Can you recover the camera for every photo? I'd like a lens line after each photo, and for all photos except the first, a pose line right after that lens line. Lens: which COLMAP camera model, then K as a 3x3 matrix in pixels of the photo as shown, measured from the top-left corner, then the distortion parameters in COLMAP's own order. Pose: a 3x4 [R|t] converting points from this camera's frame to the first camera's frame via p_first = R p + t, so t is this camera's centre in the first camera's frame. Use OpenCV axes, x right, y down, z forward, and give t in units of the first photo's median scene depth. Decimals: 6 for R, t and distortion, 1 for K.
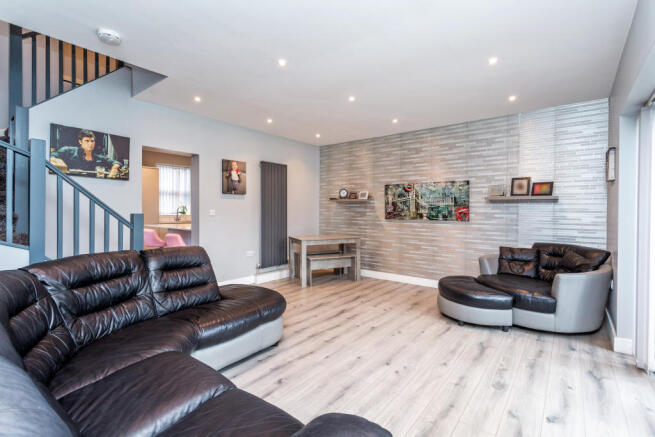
lens RADIAL K [[318.7, 0, 327.6], [0, 318.7, 213.3], [0, 0, 1]] dist [0.001606, 0.000221]
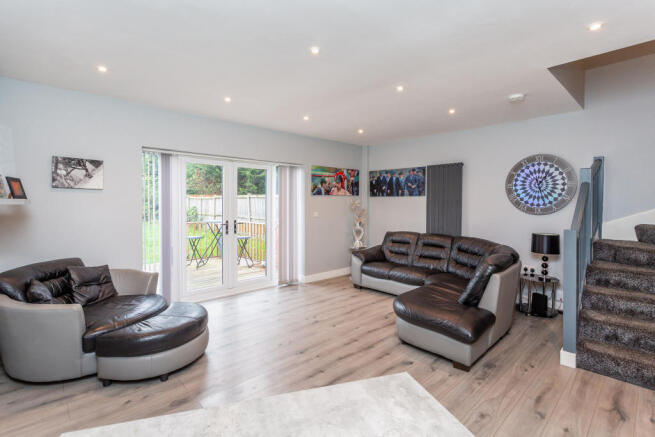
lens RADIAL K [[318.7, 0, 326.9], [0, 318.7, 214.7], [0, 0, 1]] dist [0.001606, 0.000221]
pose [[-0.989474, -0.005222, 0.144614, -0.060990], [0.001541, 0.998912, 0.046616, -0.079063], [-0.144700, 0.046348, -0.988389, 2.134562]]
